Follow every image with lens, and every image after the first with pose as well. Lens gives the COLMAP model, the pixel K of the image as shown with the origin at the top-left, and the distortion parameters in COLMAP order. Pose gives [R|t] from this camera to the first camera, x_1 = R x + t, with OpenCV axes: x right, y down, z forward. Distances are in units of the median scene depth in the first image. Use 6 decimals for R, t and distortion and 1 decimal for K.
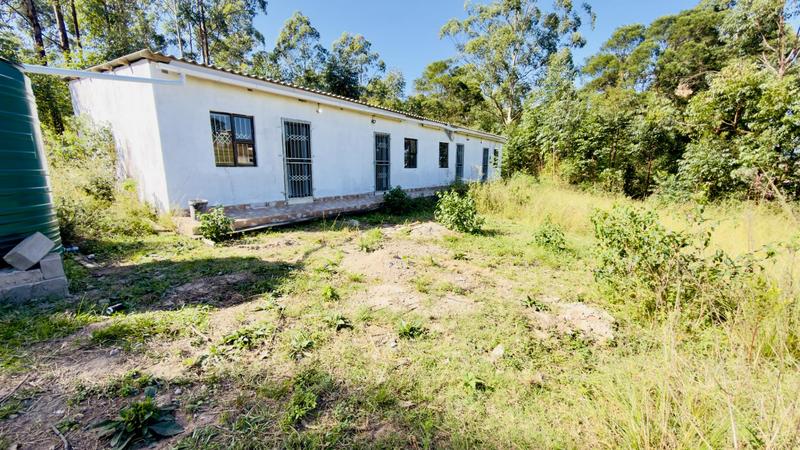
lens RADIAL K [[323.5, 0, 402.6], [0, 323.5, 225.7], [0, 0, 1]] dist [0.005514, -0.000822]
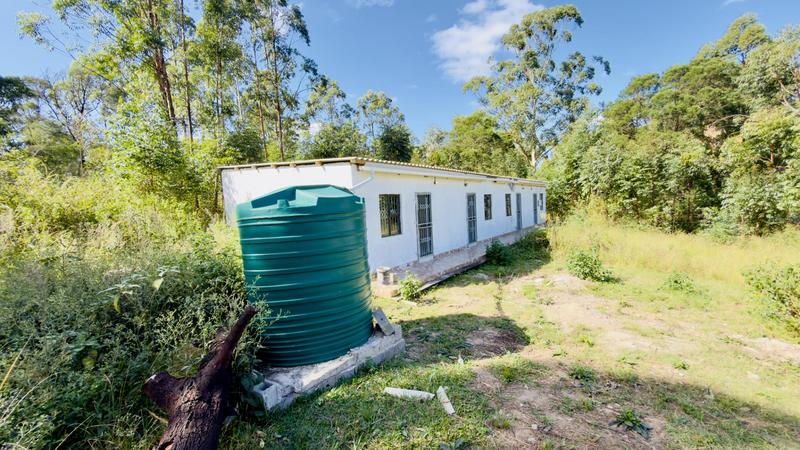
lens RADIAL K [[323.5, 0, 400.9], [0, 323.5, 226.9], [0, 0, 1]] dist [0.005514, -0.000822]
pose [[0.998001, -0.059384, -0.021631, -0.208091], [0.056562, 0.991922, -0.113542, -0.035317], [0.028199, 0.112091, 0.993298, -0.099994]]
